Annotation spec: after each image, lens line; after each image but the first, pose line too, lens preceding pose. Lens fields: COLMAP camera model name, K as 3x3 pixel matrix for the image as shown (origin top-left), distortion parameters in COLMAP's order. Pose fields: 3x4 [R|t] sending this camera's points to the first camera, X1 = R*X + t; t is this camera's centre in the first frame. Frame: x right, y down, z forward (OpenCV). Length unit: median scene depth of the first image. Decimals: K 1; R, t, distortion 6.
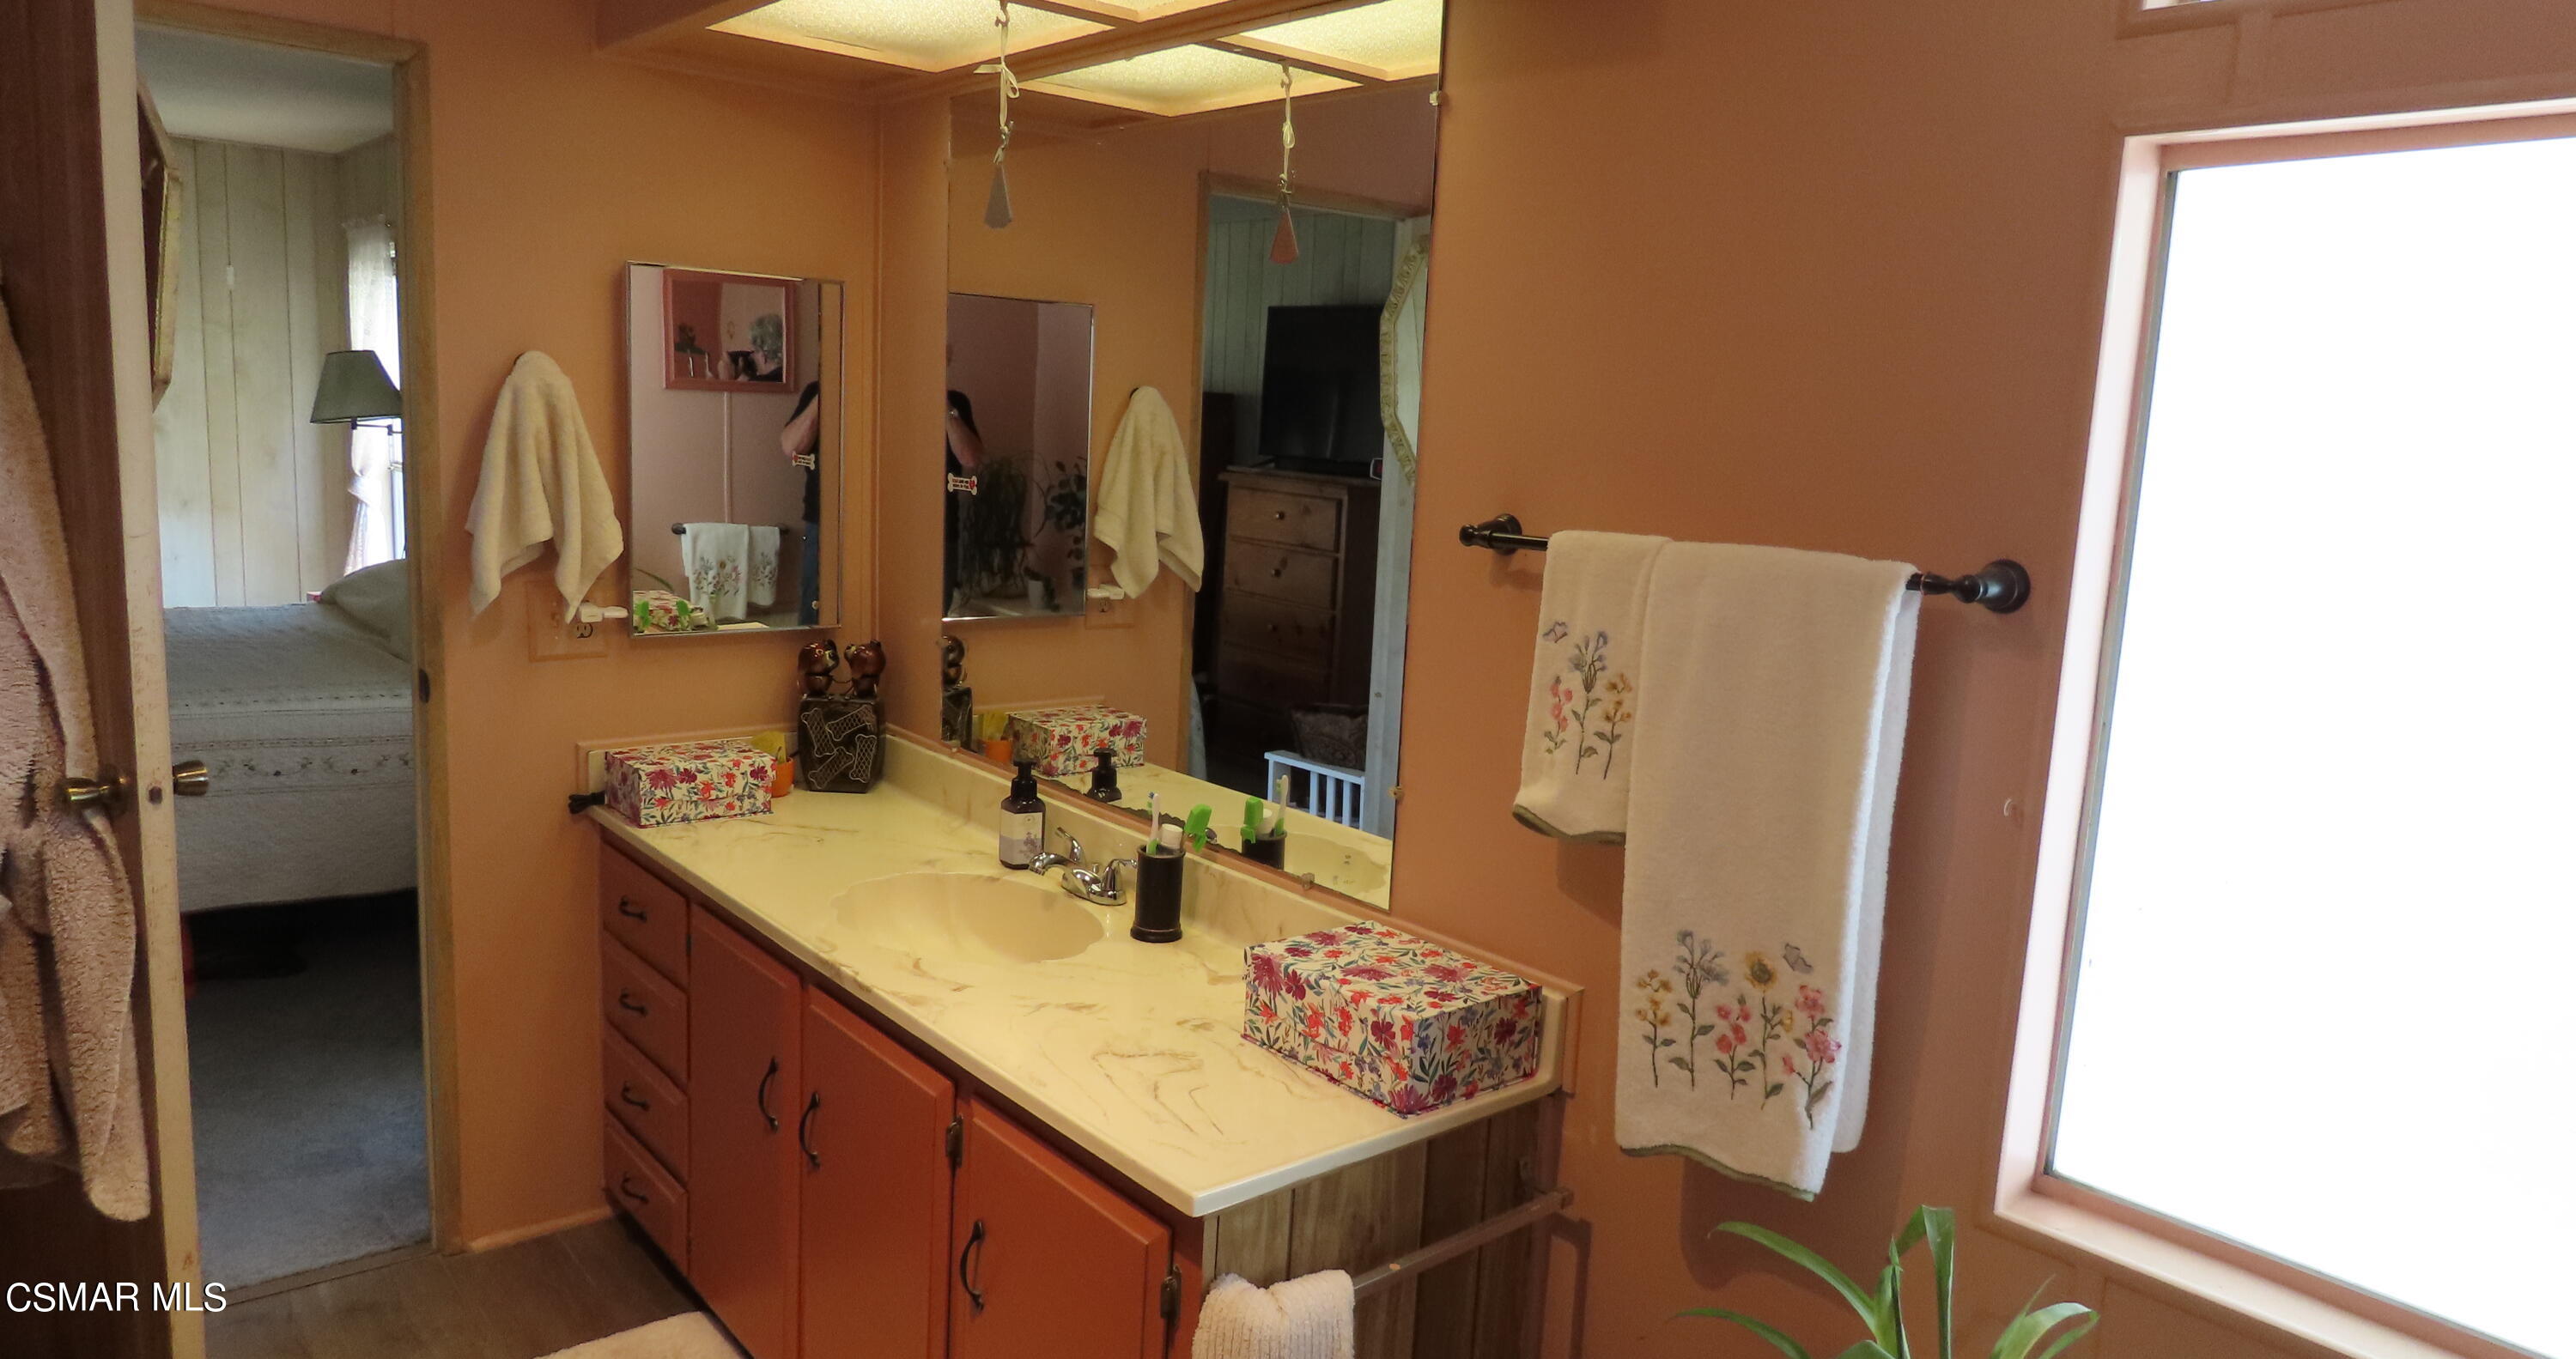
lens RADIAL K [[1618.8, 0, 1283.3], [0, 1618.8, 684.7], [0, 0, 1]] dist [-0.008891, 0.006366]
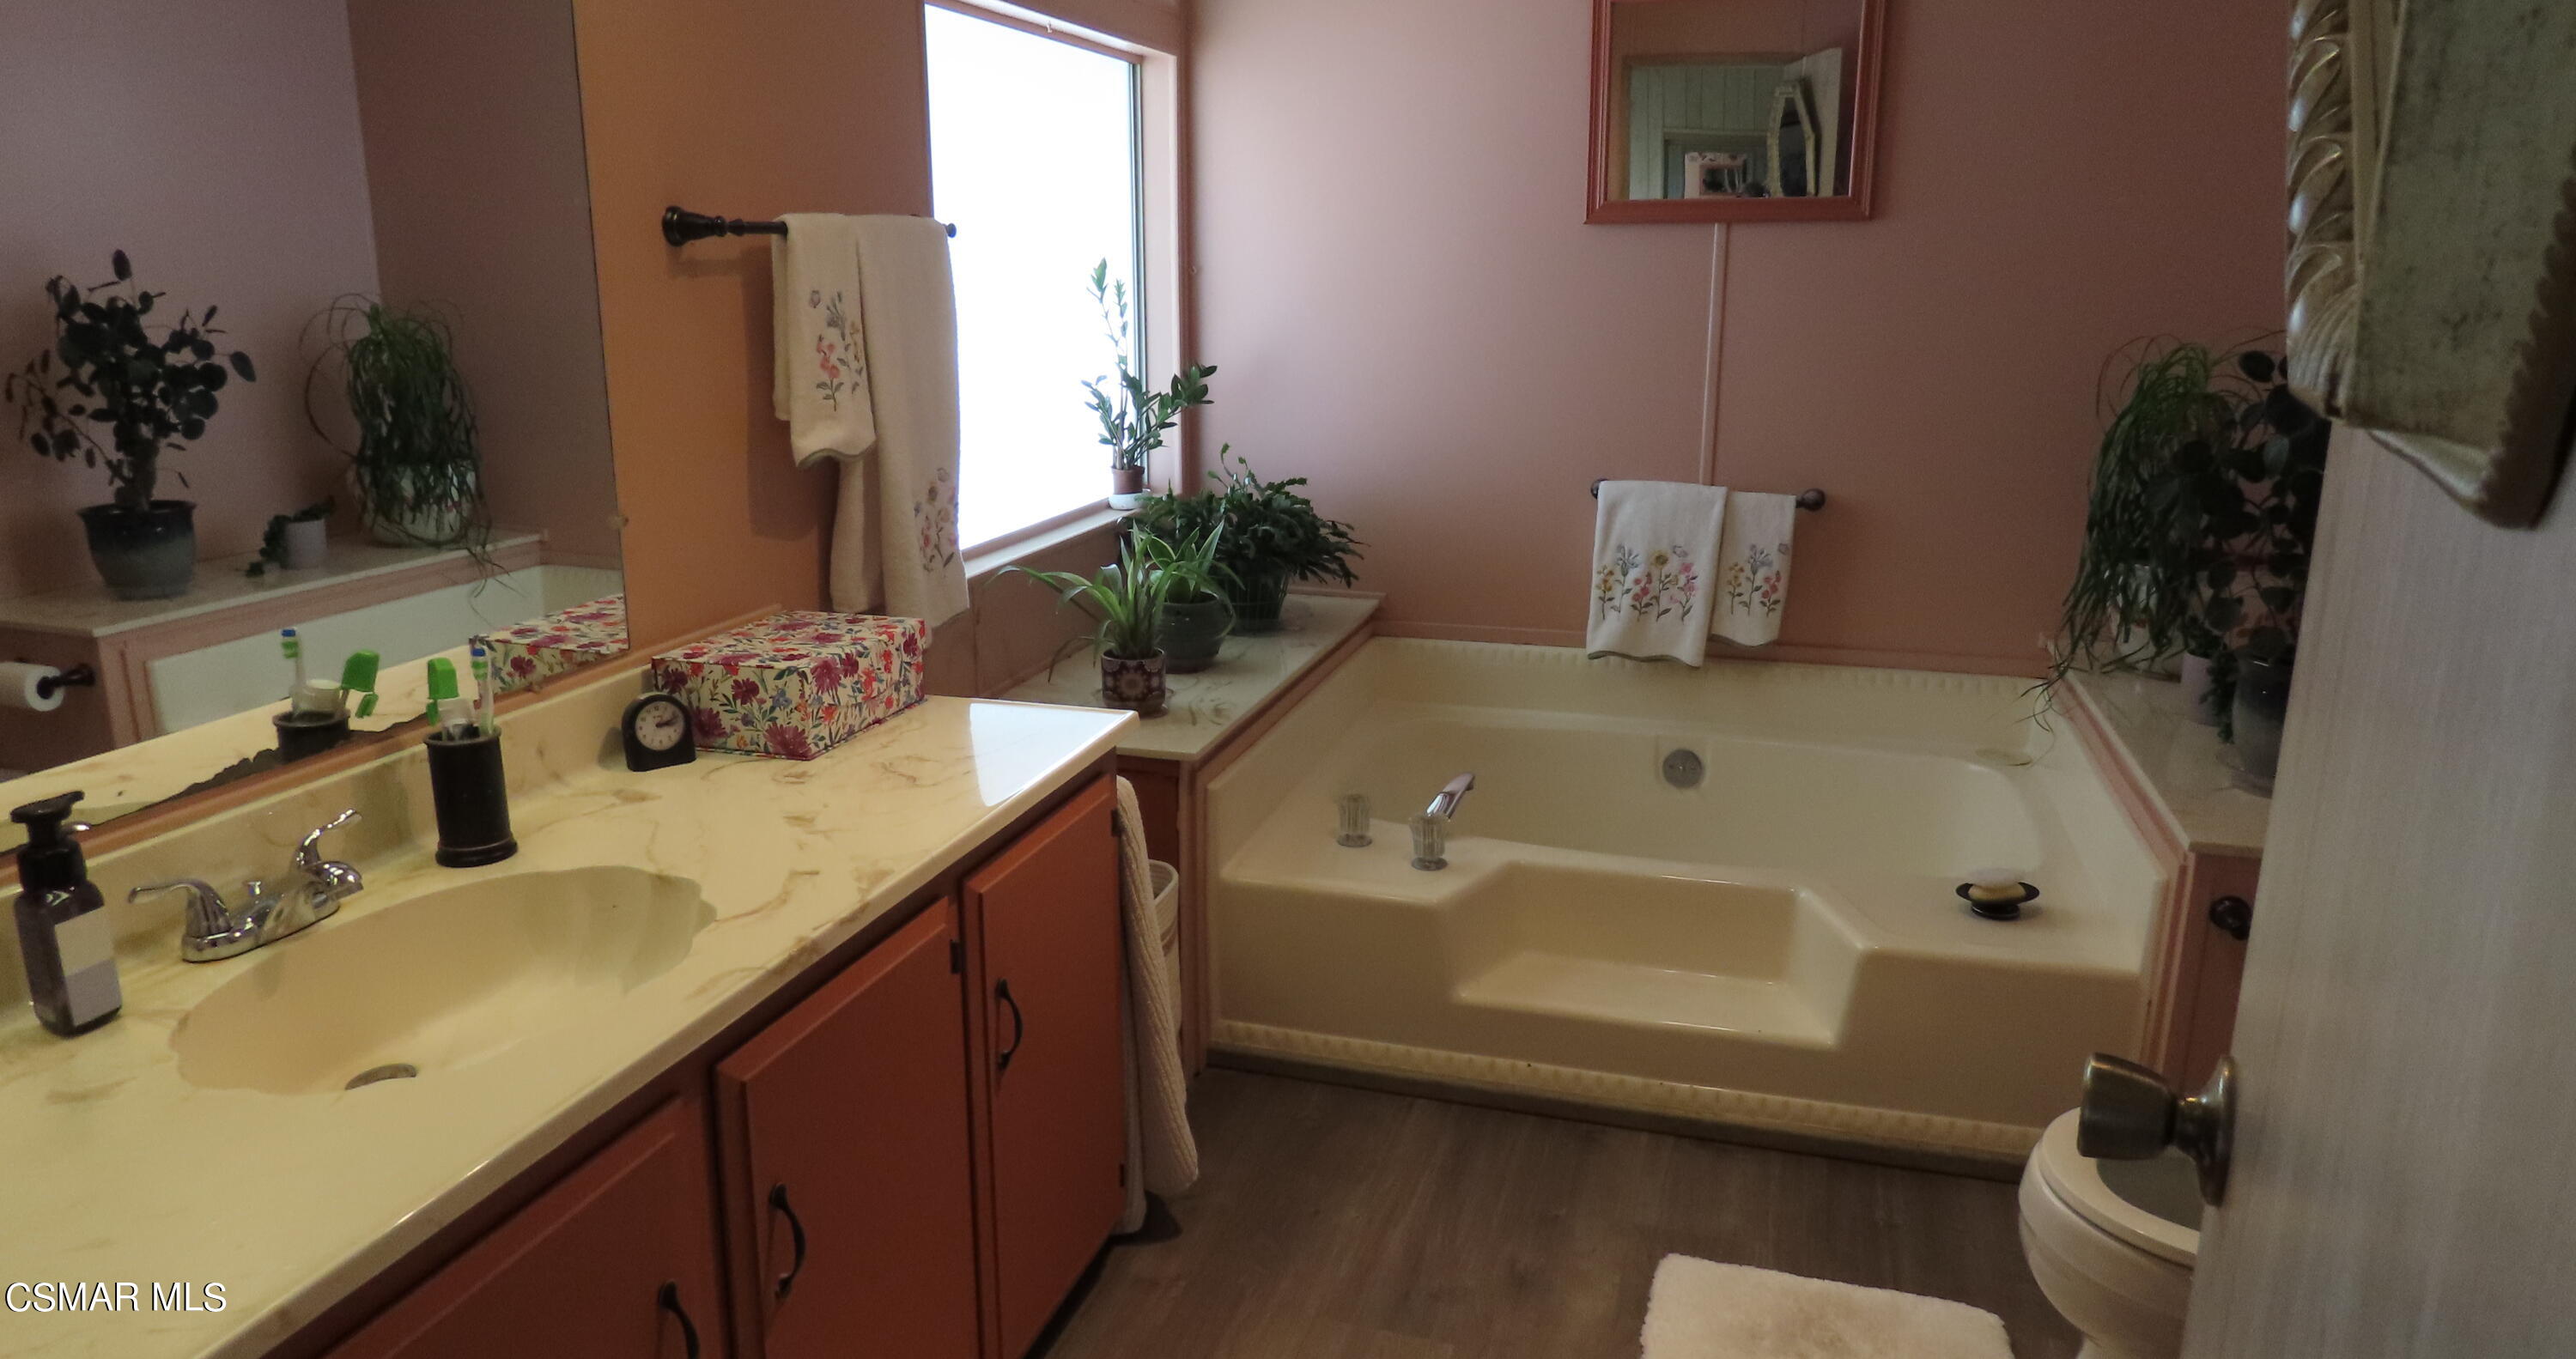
lens RADIAL K [[1618.8, 0, 1287.3], [0, 1618.8, 667.8], [0, 0, 1]] dist [-0.008891, 0.006366]
pose [[-0.550844, -0.248089, 0.796883, -1.040320], [0.106017, 0.926266, 0.361653, -0.173206], [-0.827847, 0.283697, -0.483926, 1.330466]]
